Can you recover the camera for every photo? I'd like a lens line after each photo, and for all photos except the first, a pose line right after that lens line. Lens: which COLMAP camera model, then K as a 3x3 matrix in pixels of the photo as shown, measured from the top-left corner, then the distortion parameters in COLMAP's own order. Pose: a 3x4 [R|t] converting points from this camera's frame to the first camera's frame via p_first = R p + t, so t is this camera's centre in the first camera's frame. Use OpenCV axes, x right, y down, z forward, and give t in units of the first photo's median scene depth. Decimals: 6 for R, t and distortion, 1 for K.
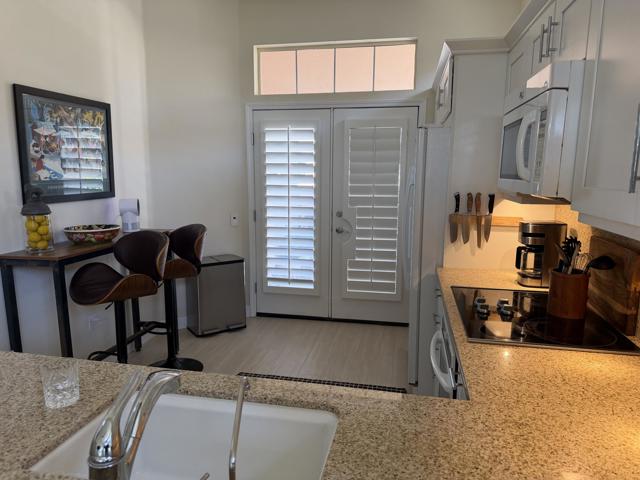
lens RADIAL K [[442.9, 0, 323.4], [0, 442.9, 238.4], [0, 0, 1]] dist [-0.007802, -0.005884]
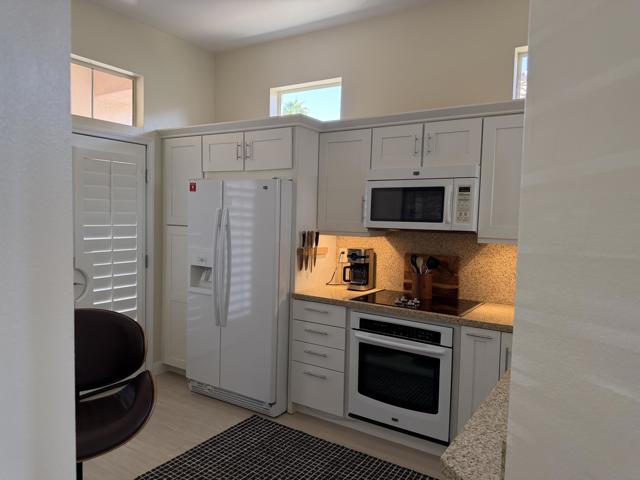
lens RADIAL K [[442.9, 0, 321.9], [0, 442.9, 239.9], [0, 0, 1]] dist [-0.007802, -0.005884]
pose [[0.390052, -0.049529, 0.919460, -0.588784], [0.118383, 0.992963, 0.003268, -0.052361], [-0.913151, 0.107573, 0.393171, 0.310206]]
